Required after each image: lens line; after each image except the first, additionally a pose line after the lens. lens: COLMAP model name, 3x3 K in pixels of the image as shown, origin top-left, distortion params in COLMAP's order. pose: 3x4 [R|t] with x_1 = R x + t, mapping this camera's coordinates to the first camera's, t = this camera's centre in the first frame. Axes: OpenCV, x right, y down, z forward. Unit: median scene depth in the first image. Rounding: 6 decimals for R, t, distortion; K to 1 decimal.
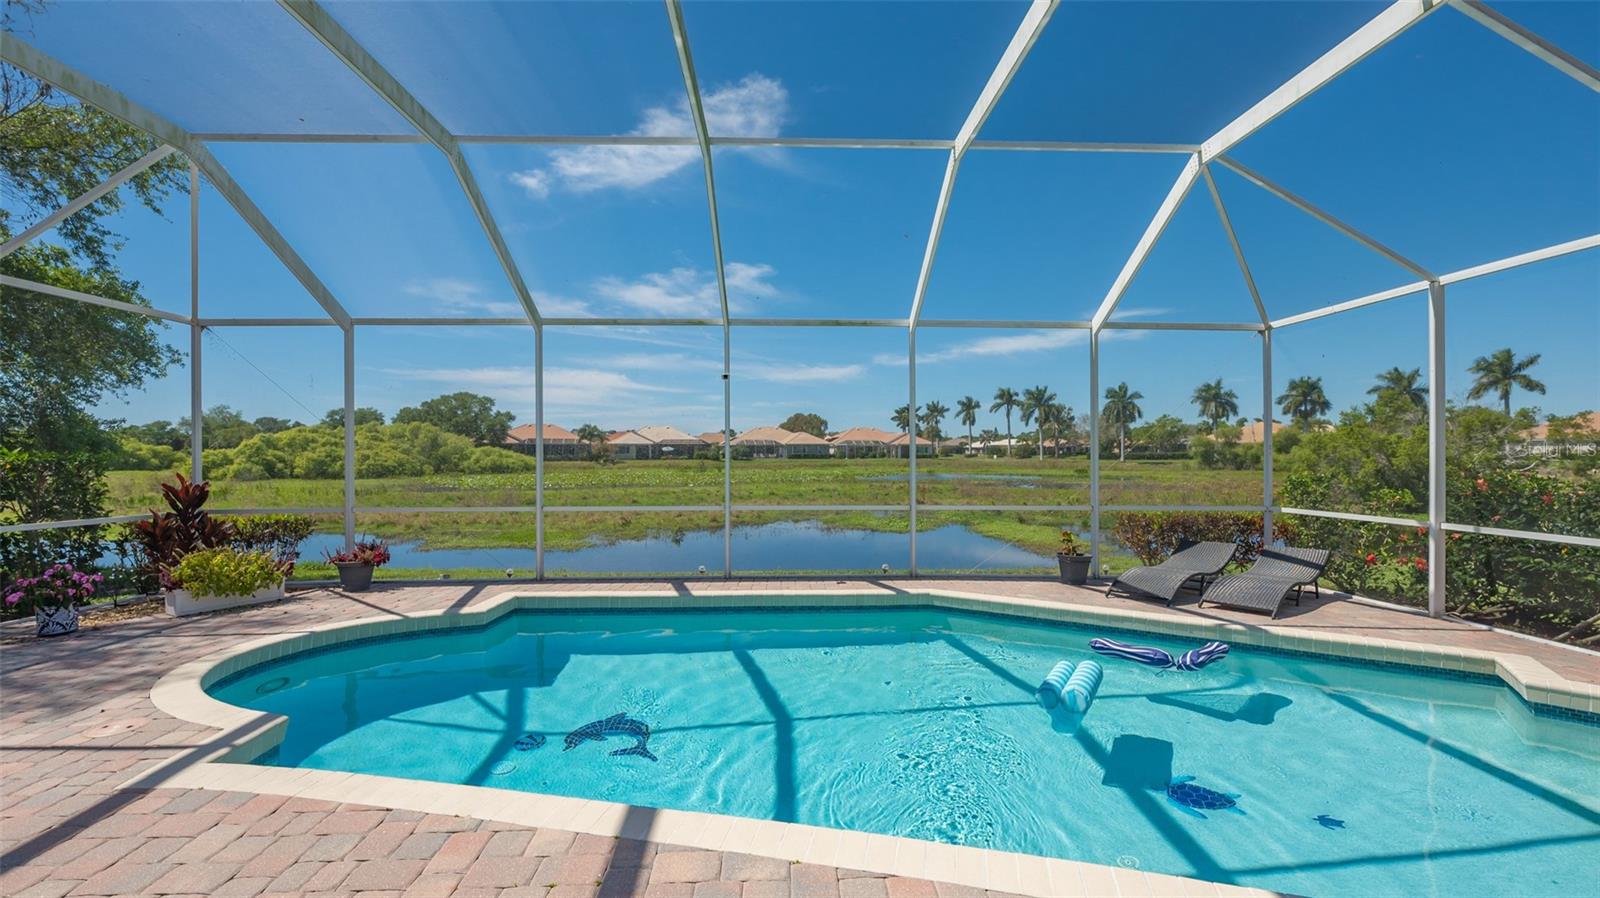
lens RADIAL K [[652.6, 0, 800.0], [0, 652.6, 449.0], [0, 0, 1]] dist [-0.000616, -0.000117]
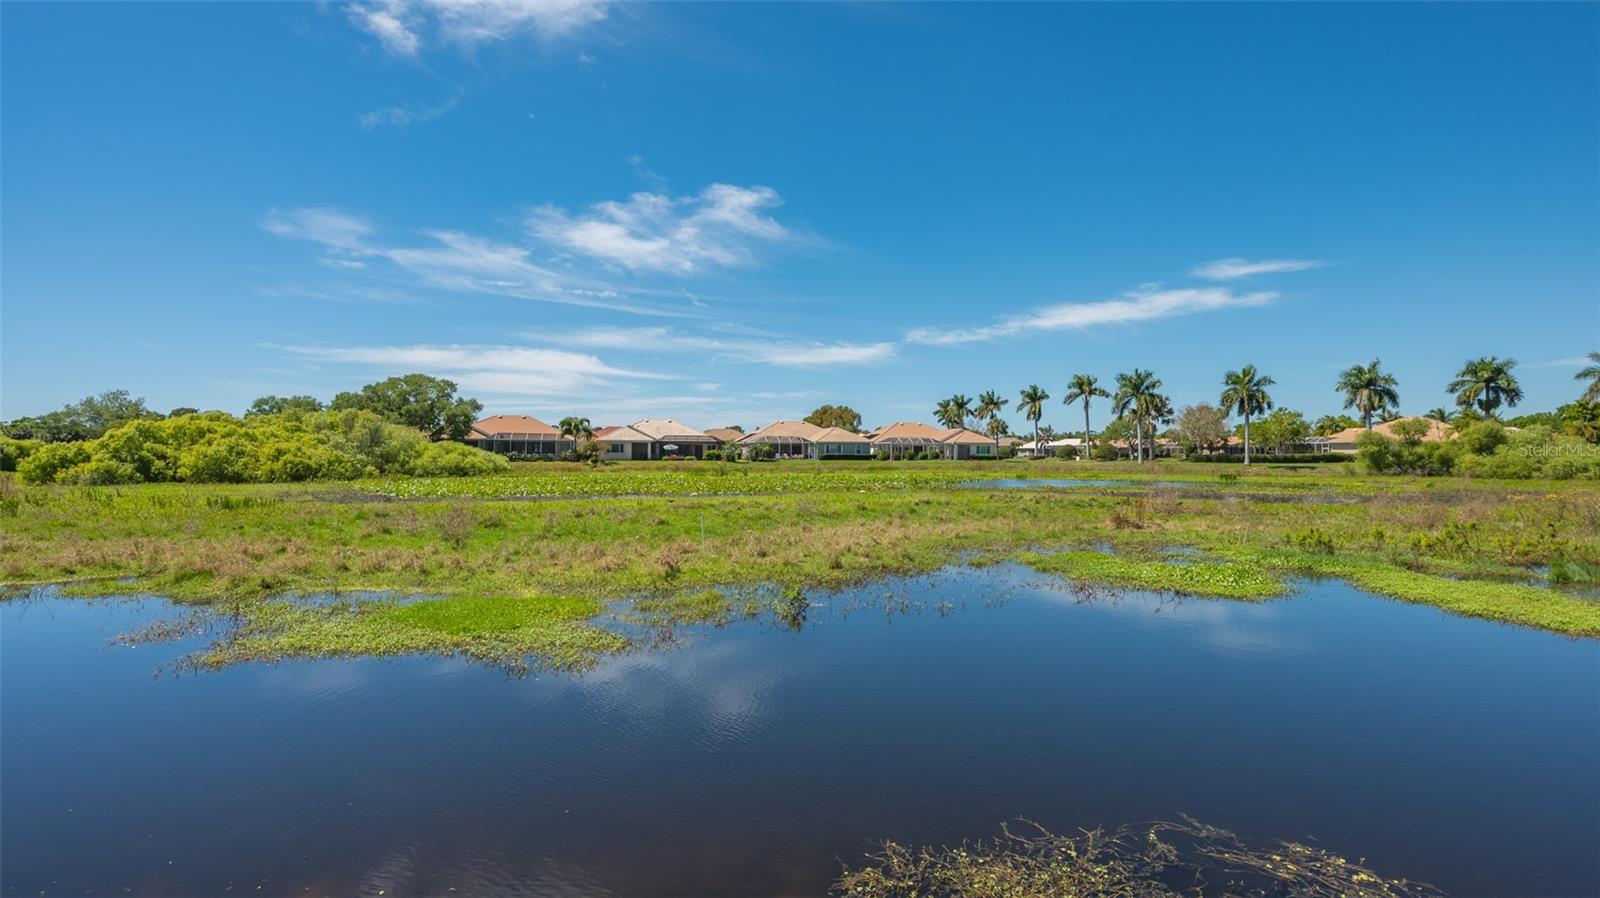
lens RADIAL K [[746.9, 0, 800.0], [0, 746.9, 449.0], [0, 0, 1]] dist [0.000151, -0.000342]
pose [[0.999928, 0.003687, -0.011462, -0.037493], [-0.003717, 0.999990, -0.002530, 0.004297], [0.011453, 0.002573, 0.999931, 0.092189]]
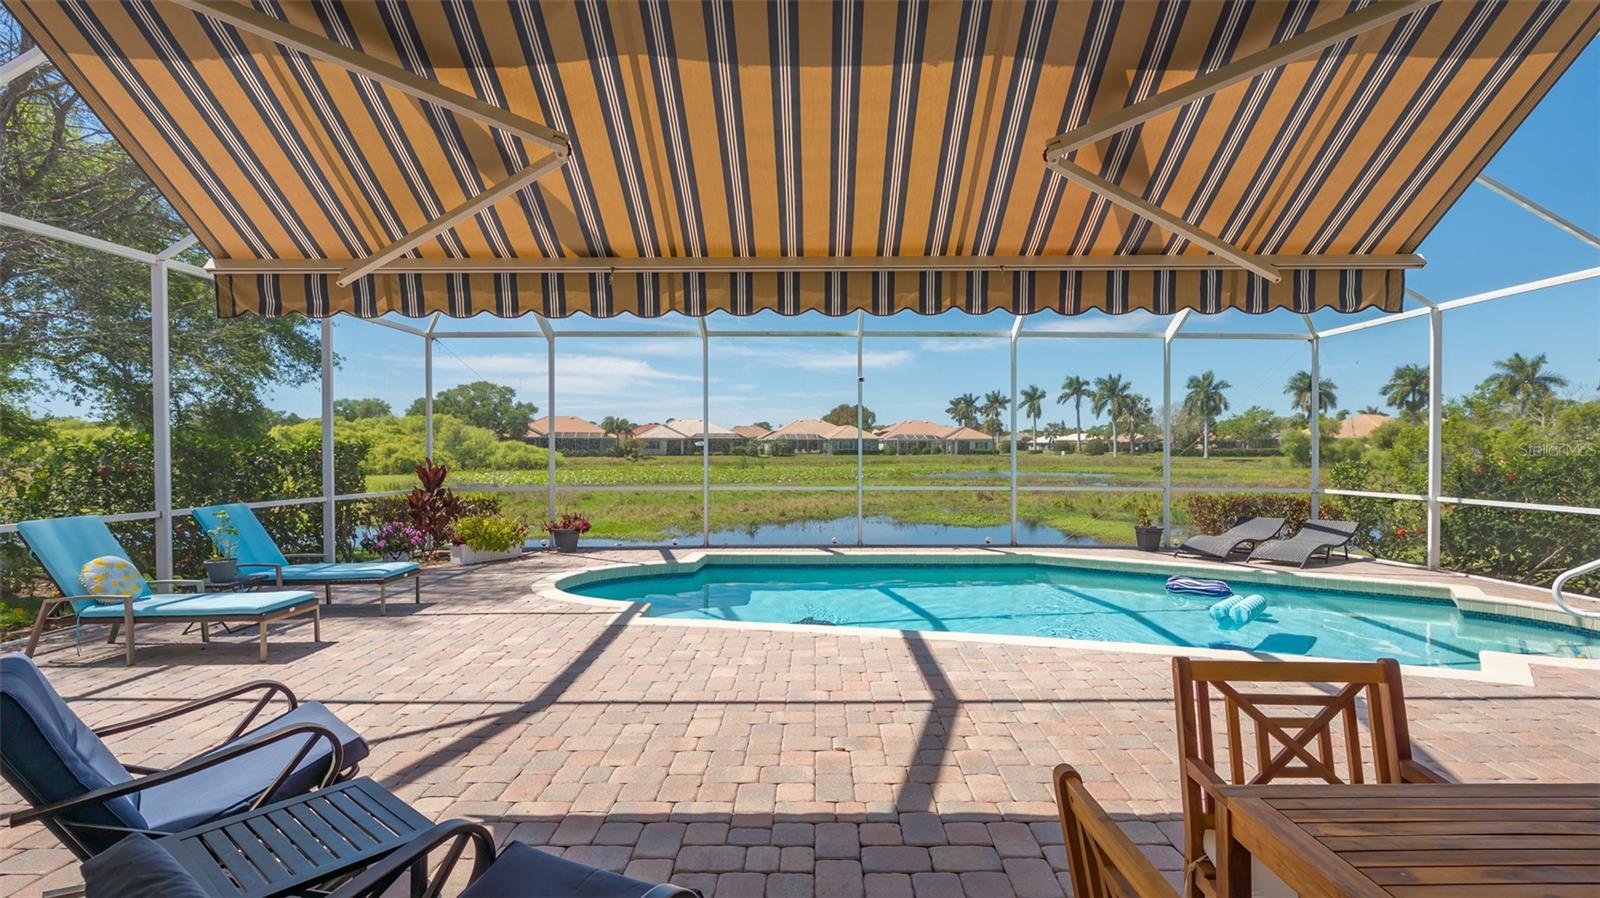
lens RADIAL K [[737.6, 0, 822.9], [0, 737.6, 452.1], [0, 0, 1]] dist [0.000898, 0.000429]
pose [[0.999758, 0.001706, -0.021929, -0.011787], [-0.001483, 0.999947, 0.010202, 0.000741], [0.021946, -0.010167, 0.999707, -0.029041]]
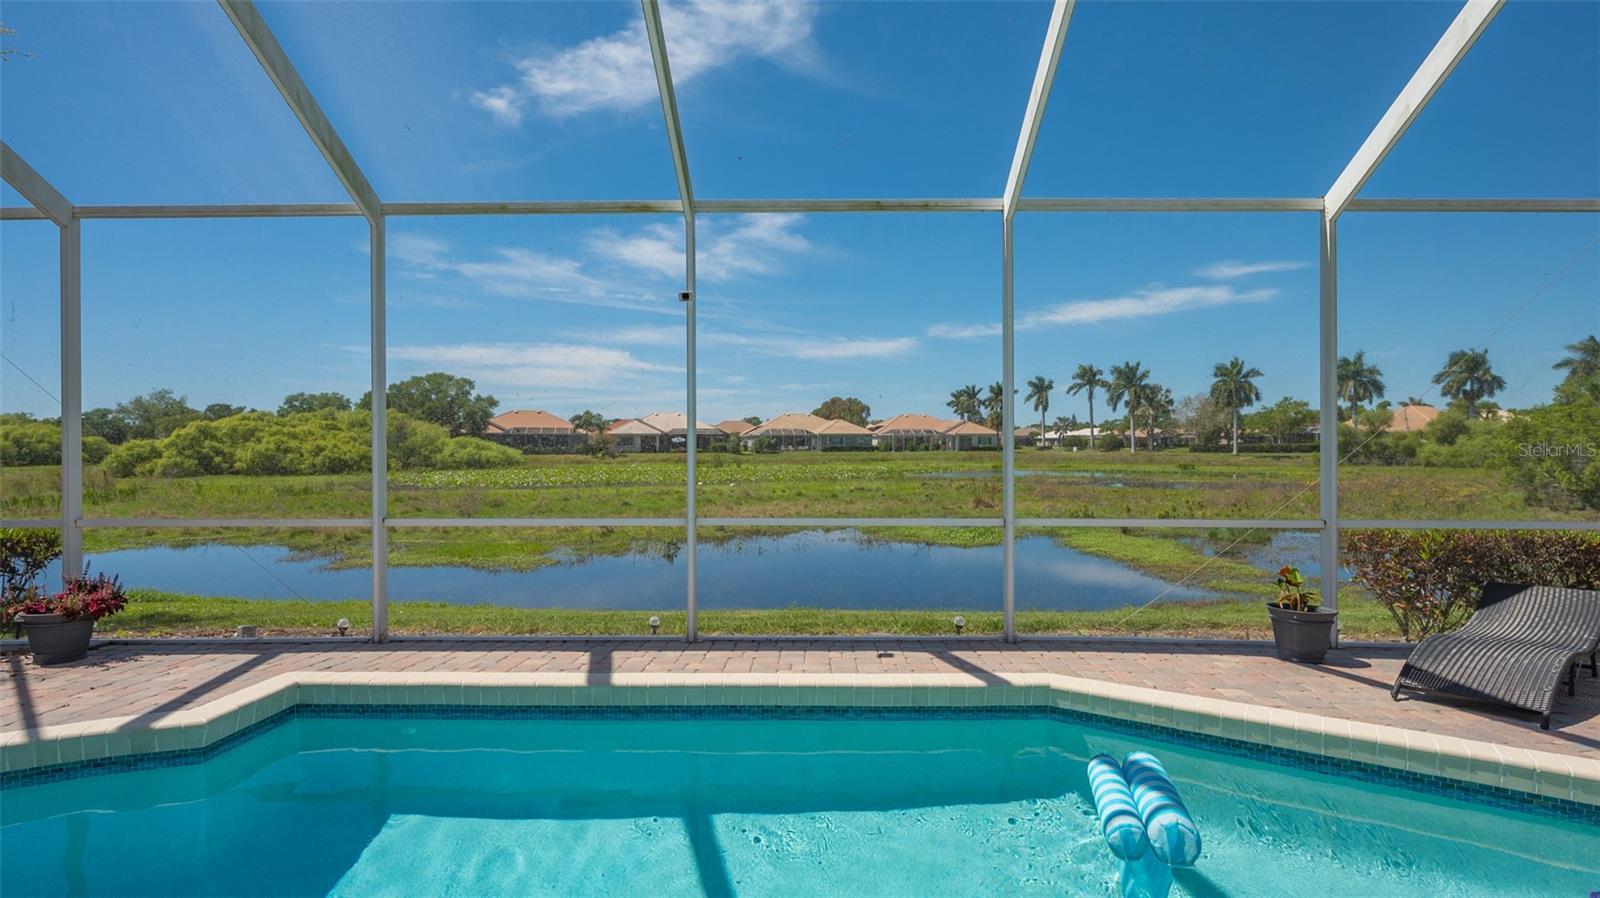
lens RADIAL K [[771.3, 0, 803.0], [0, 771.3, 446.1], [0, 0, 1]] dist [0.001674, 0.000565]
pose [[0.999026, -0.000663, -0.044114, 0.000690], [0.000969, 0.999976, 0.006920, 0.001251], [0.044109, -0.006956, 0.999003, 0.020476]]
